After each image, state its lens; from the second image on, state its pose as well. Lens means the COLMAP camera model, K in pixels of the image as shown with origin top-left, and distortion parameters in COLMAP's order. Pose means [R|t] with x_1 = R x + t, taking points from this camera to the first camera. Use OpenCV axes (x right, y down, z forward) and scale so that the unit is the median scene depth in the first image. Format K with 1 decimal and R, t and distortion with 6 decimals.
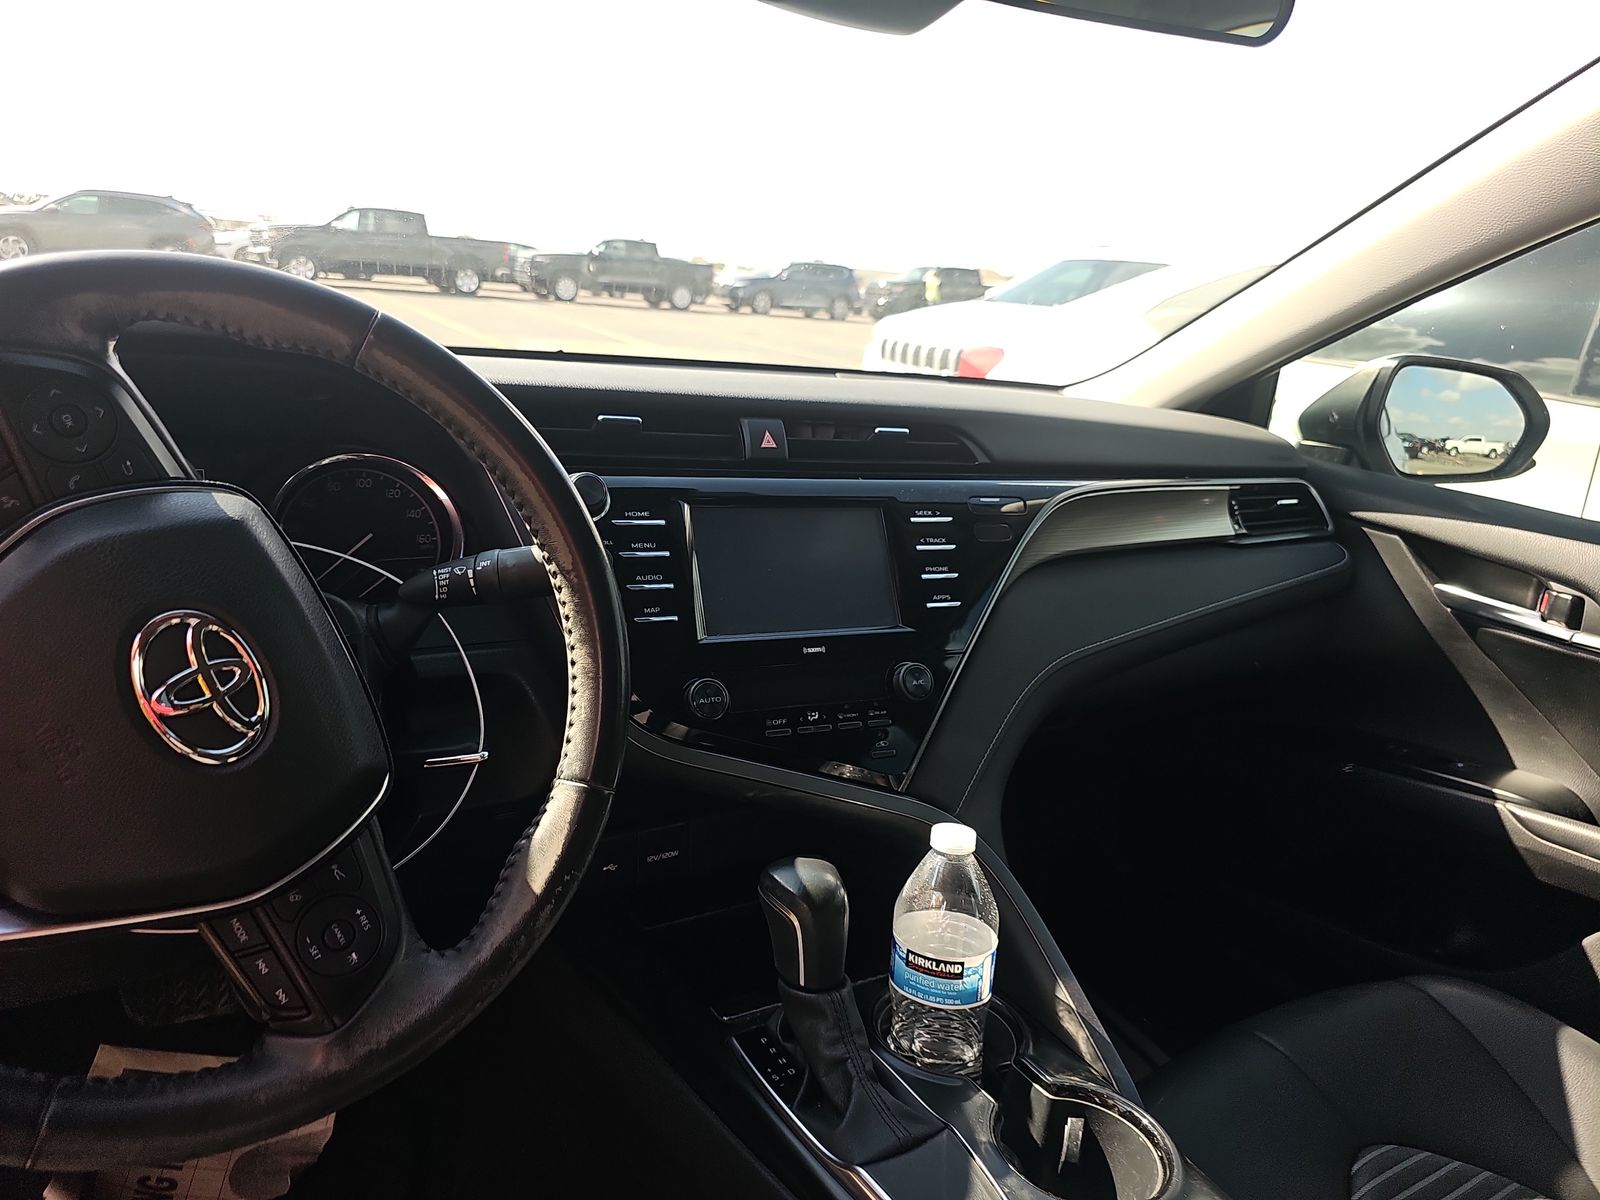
lens RADIAL K [[1117.1, 0, 833.1], [0, 1117.1, 575.8], [0, 0, 1]] dist [0.061240, -0.084898]
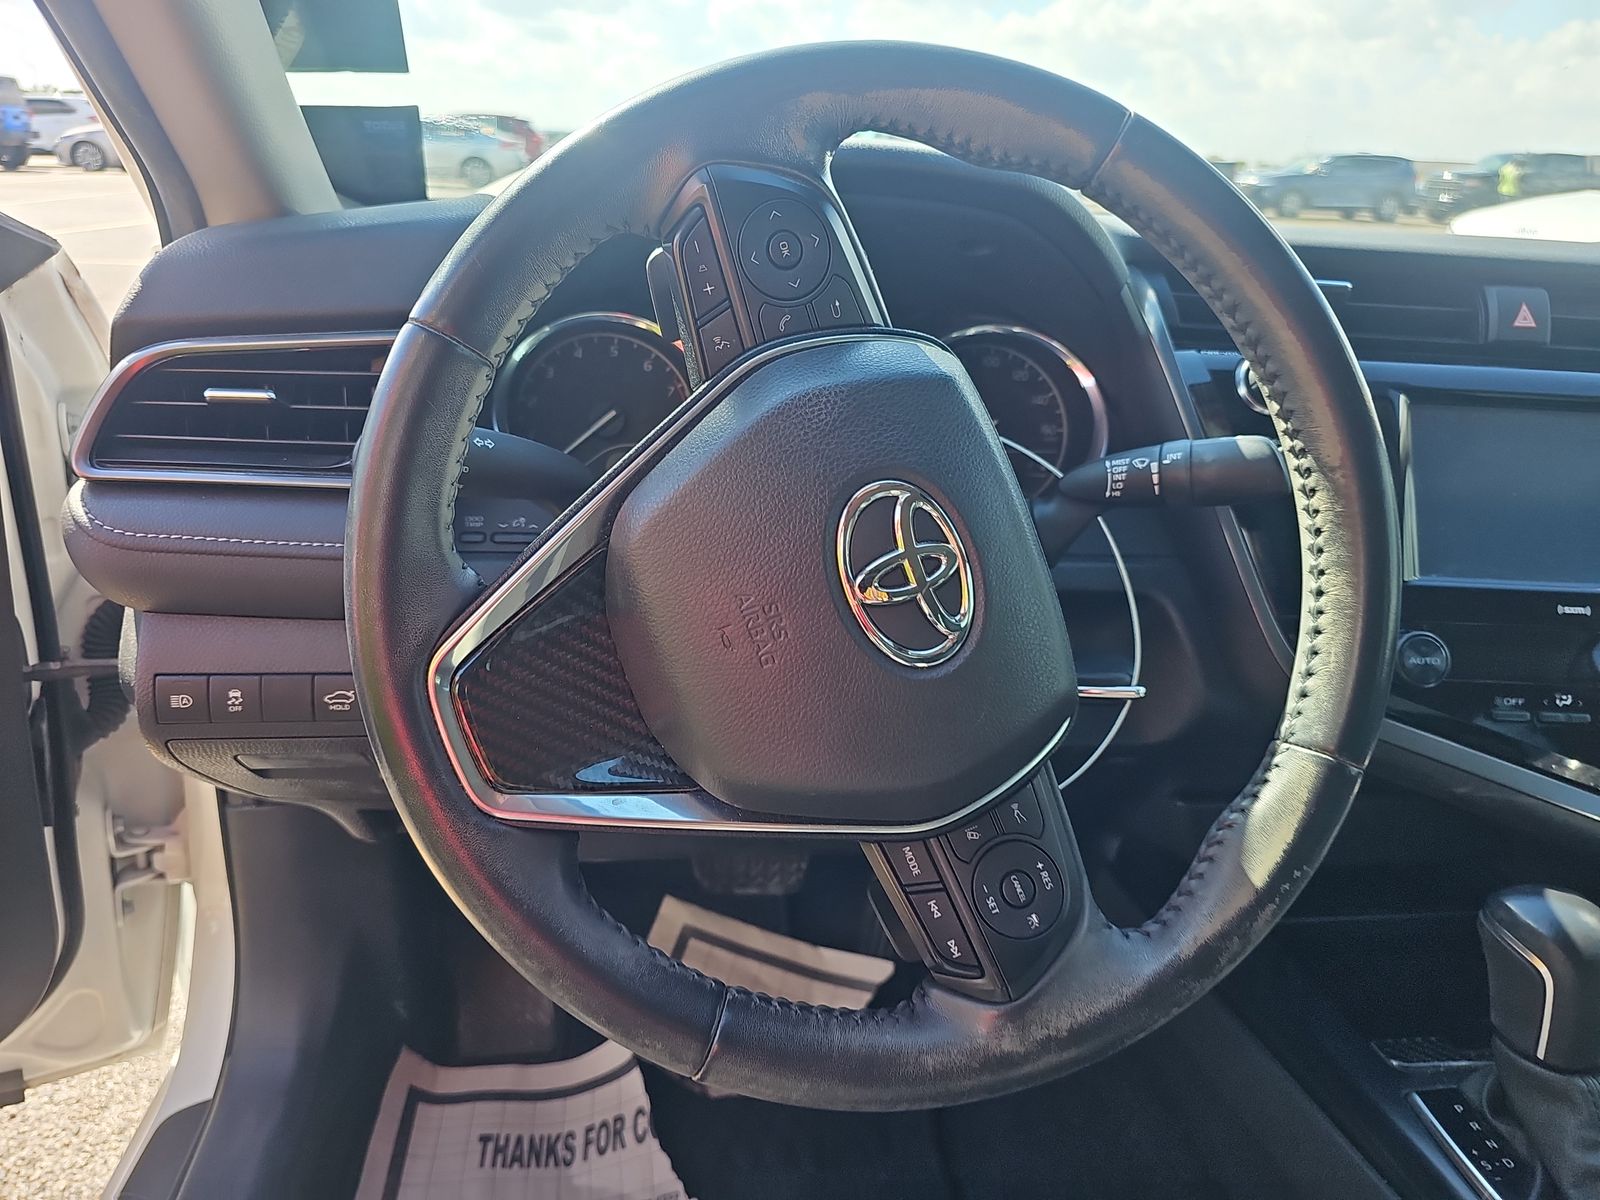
lens RADIAL K [[1071.0, 0, 778.2], [0, 1071.0, 593.7], [0, 0, 1]] dist [0.042877, -0.044182]
pose [[0.910693, 0.108266, -0.398643, -0.288204], [-0.075020, 0.992342, 0.098126, 0.036816], [0.406214, -0.059456, 0.911842, 0.209438]]
